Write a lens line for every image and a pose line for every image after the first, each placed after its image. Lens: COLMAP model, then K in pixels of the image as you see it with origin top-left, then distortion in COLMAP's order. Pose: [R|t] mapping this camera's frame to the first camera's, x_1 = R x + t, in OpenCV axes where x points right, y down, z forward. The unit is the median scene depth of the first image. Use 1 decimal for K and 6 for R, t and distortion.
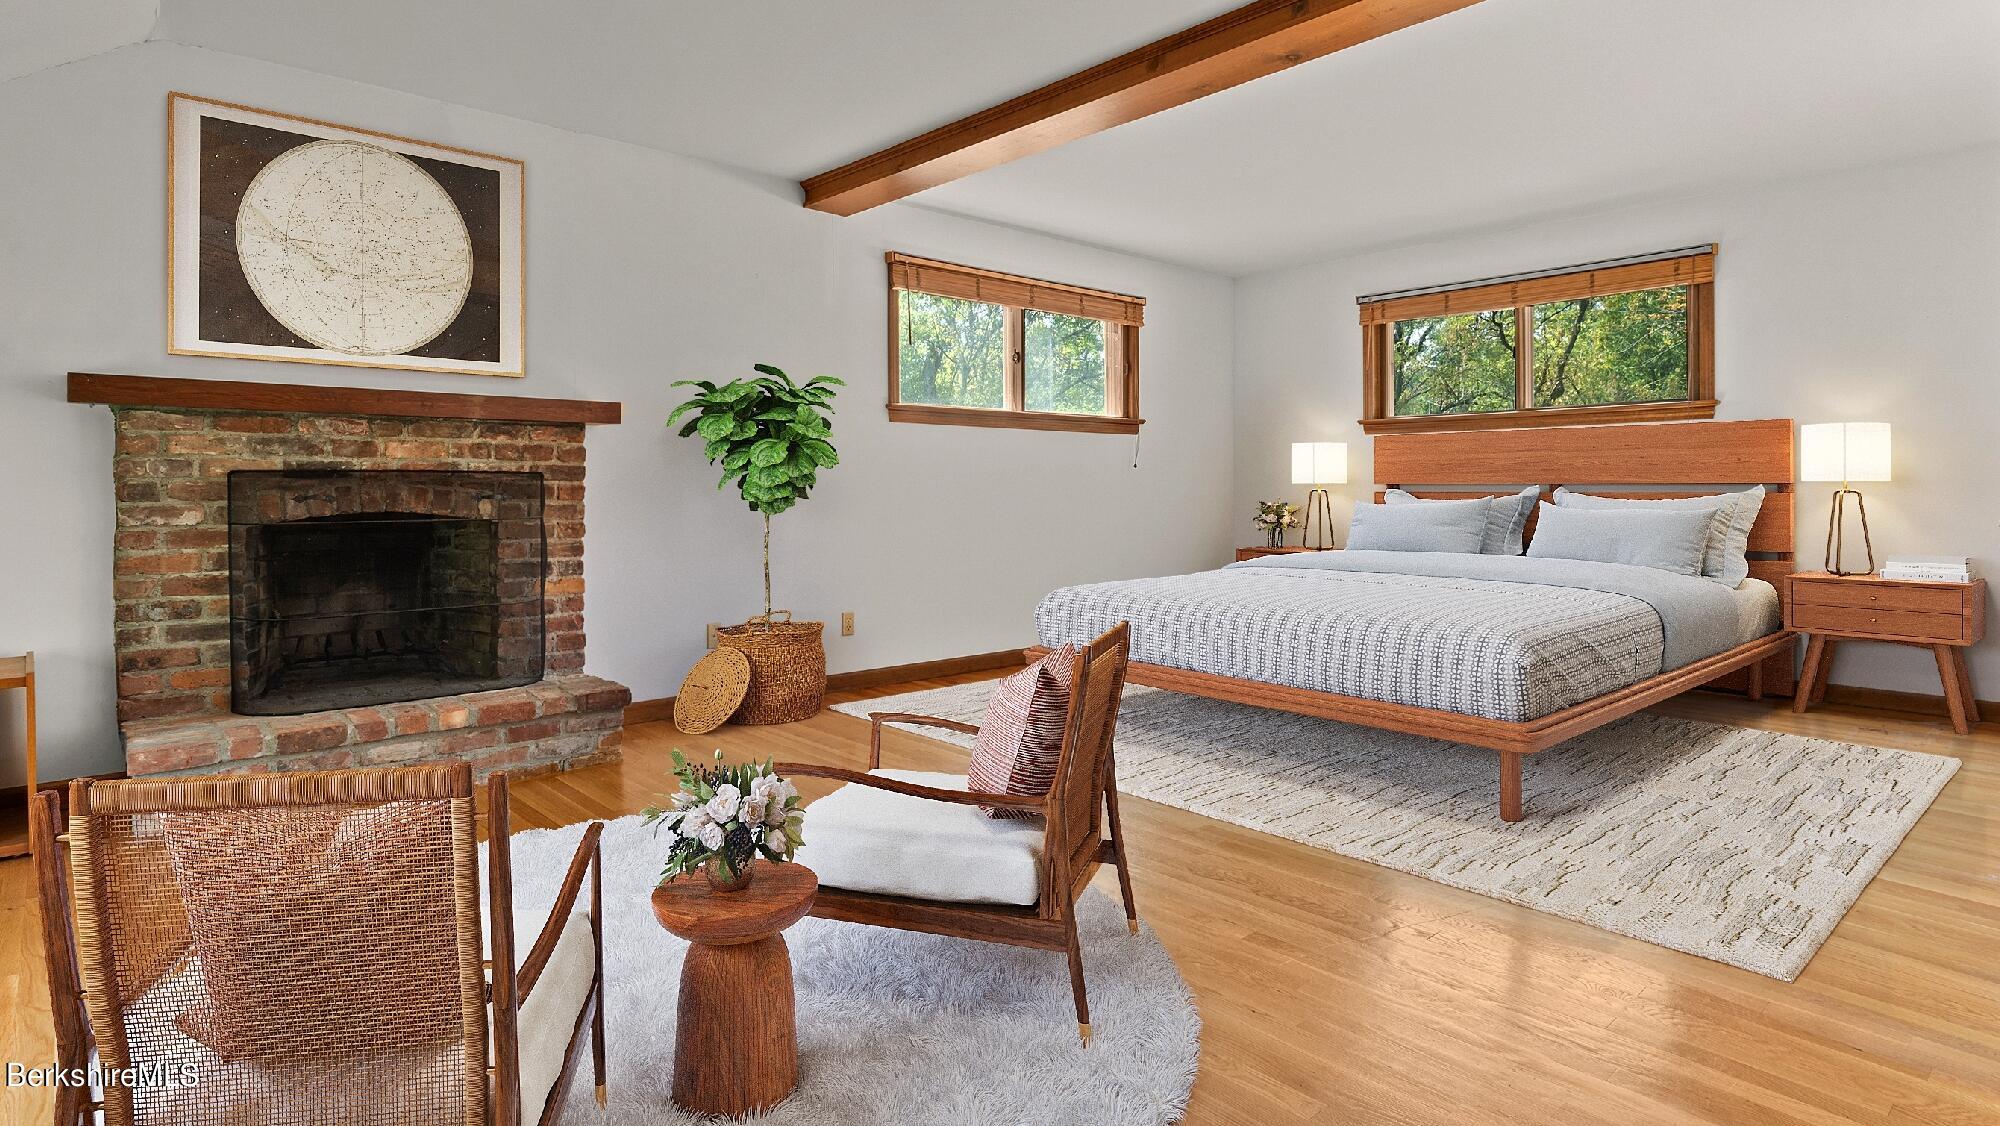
lens RADIAL K [[1030.5, 0, 1004.4], [0, 1030.5, 548.6], [0, 0, 1]] dist [-0.013687, 0.000012]
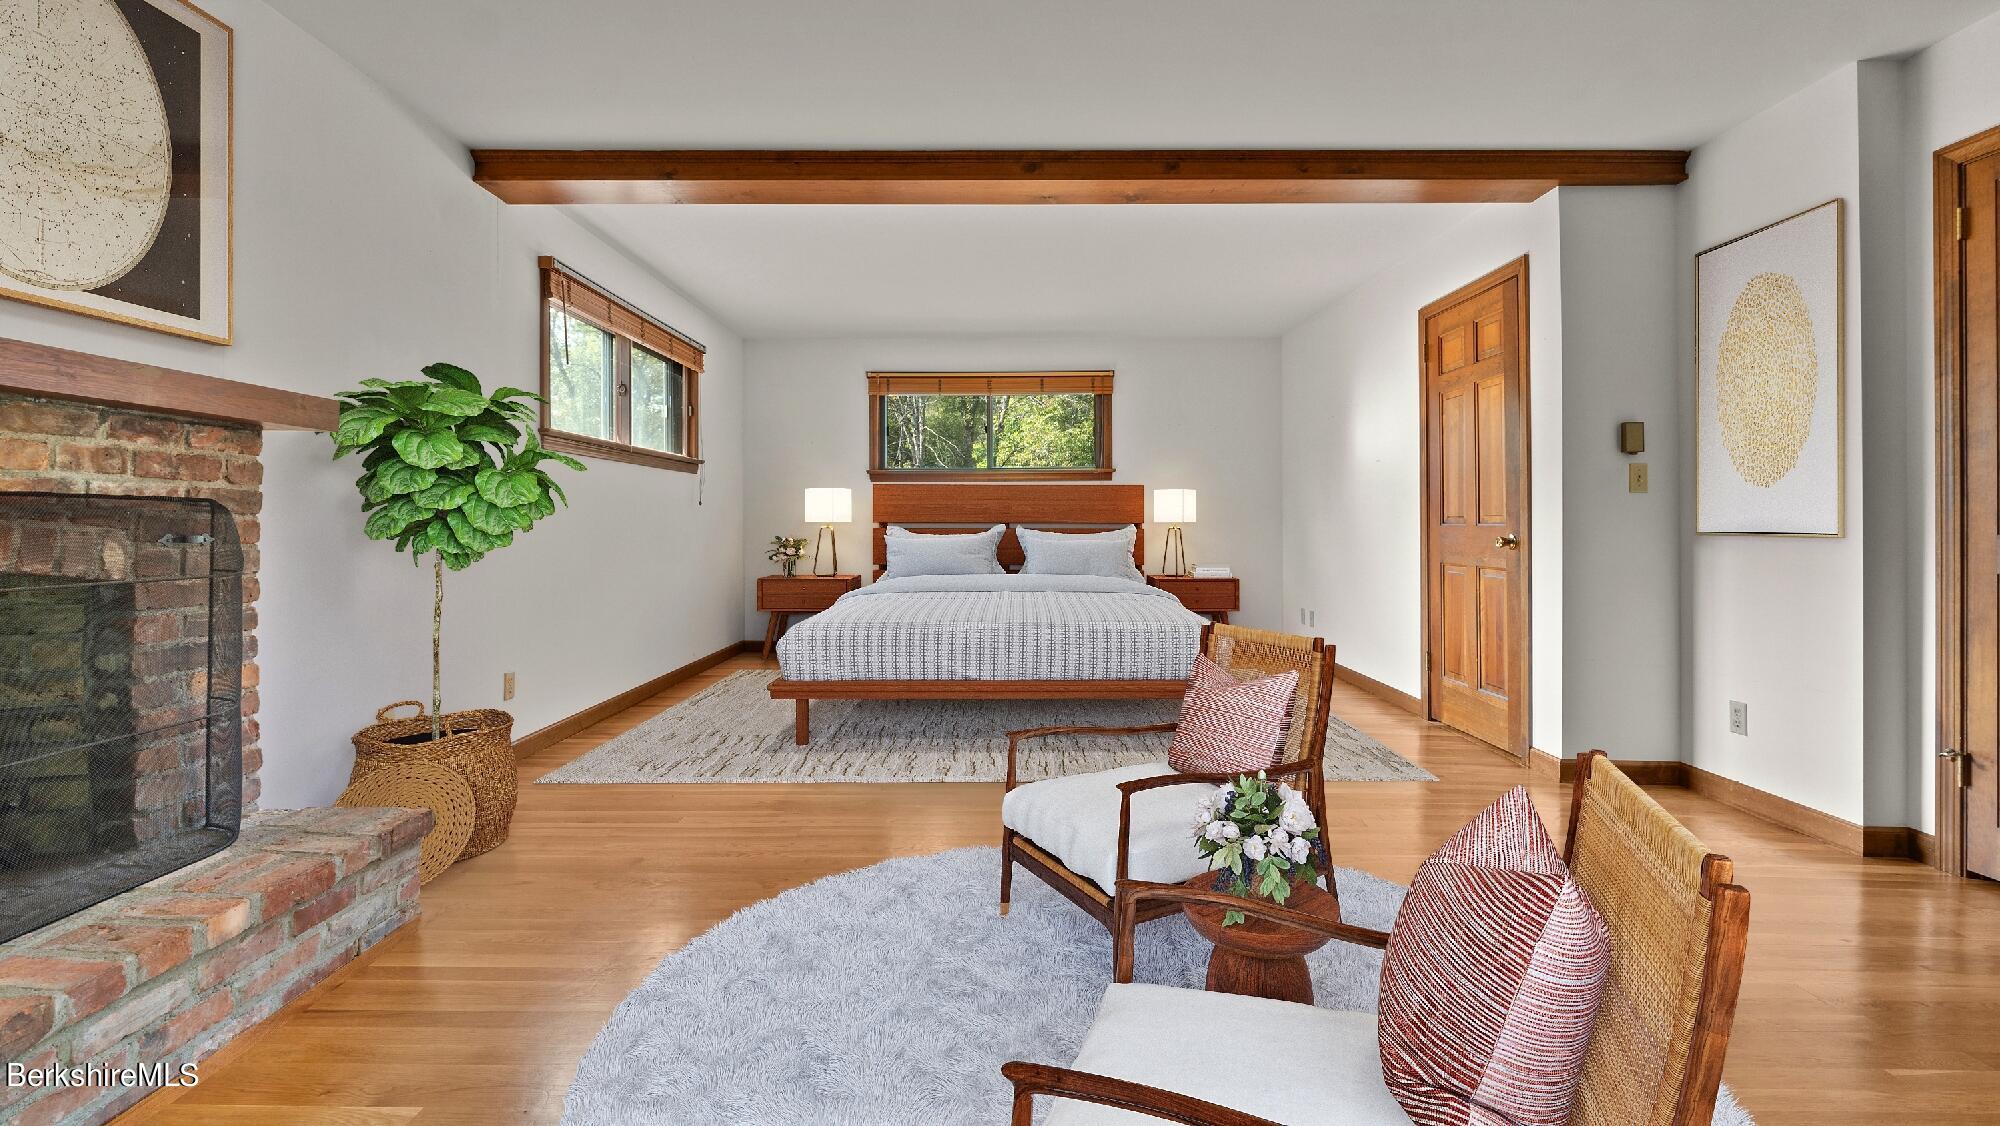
lens RADIAL K [[856.5, 0, 1000.1], [0, 856.5, 553.9], [0, 0, 1]] dist [-0.004655, -0.000980]
pose [[0.688695, -0.021748, 0.724725, -0.482586], [0.038817, 0.999223, -0.006901, -0.018512], [-0.724012, 0.032884, 0.689004, 0.286948]]
